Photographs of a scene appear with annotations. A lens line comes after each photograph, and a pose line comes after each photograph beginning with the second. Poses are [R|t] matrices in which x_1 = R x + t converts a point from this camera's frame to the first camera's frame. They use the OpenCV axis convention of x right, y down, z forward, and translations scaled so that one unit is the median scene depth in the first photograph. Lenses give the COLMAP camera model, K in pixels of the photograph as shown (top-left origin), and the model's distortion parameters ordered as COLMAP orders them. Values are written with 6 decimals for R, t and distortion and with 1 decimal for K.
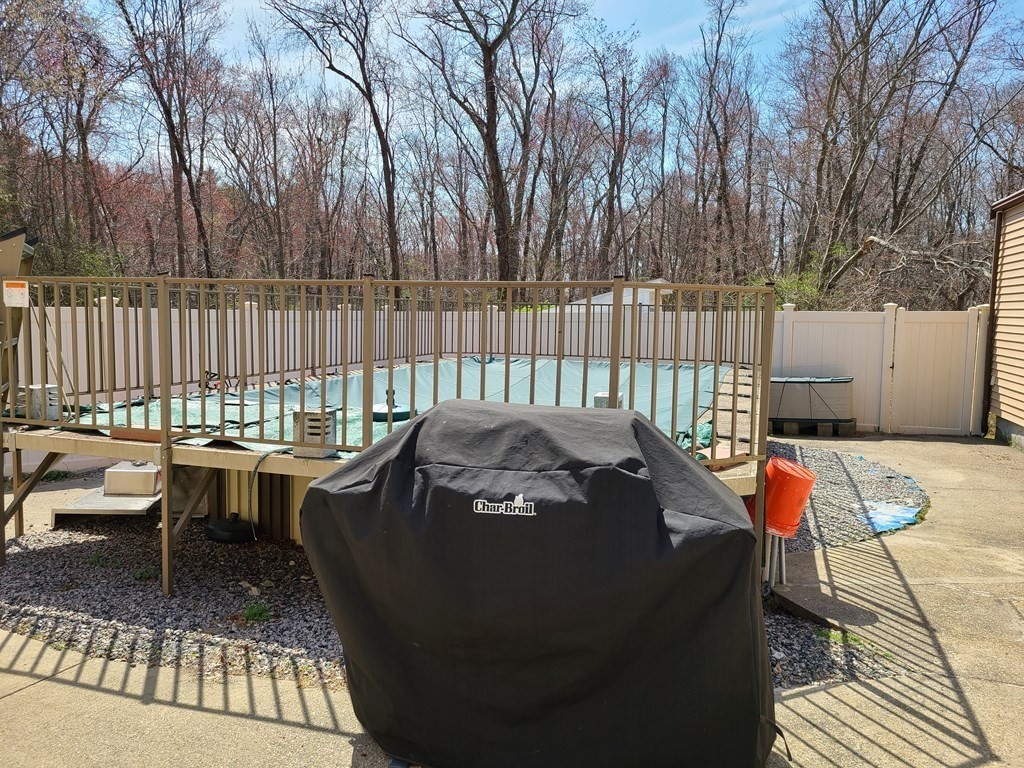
lens RADIAL K [[767.2, 0, 512.4], [0, 767.2, 385.7], [0, 0, 1]] dist [0.047514, -0.039721]
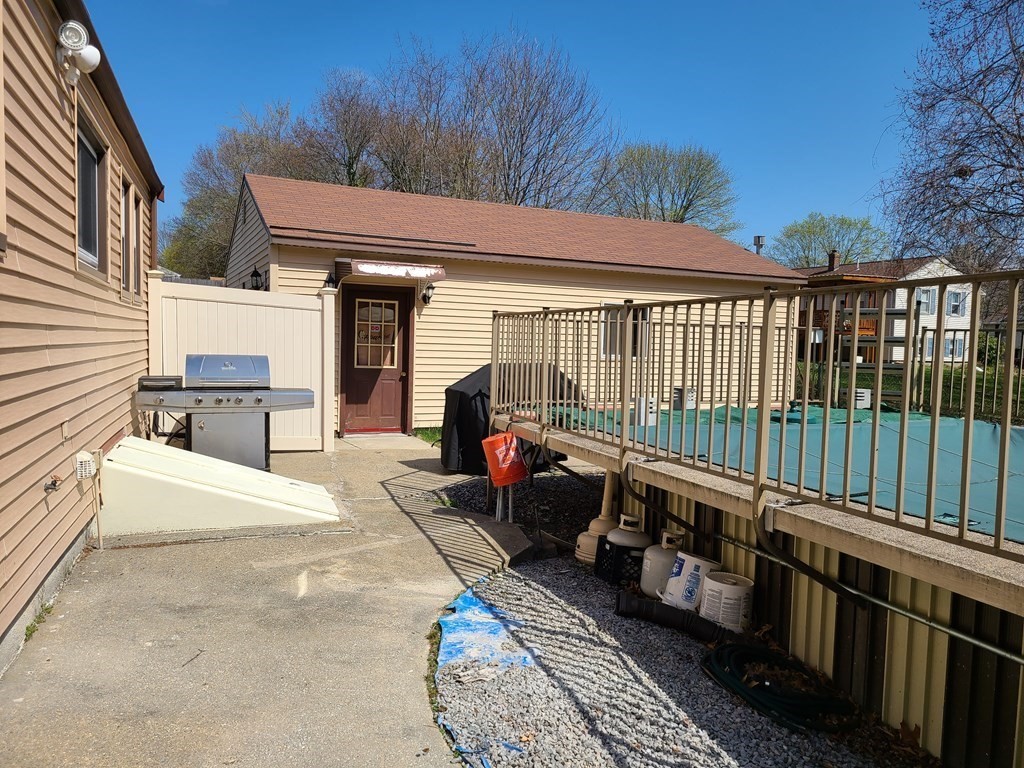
lens RADIAL K [[767.2, 0, 512.4], [0, 767.2, 385.7], [0, 0, 1]] dist [0.047514, -0.039721]
pose [[-0.782535, -0.002448, -0.622601, 0.137223], [-0.101511, 0.987113, 0.123706, -0.018354], [0.614275, 0.160005, -0.772699, 0.235400]]
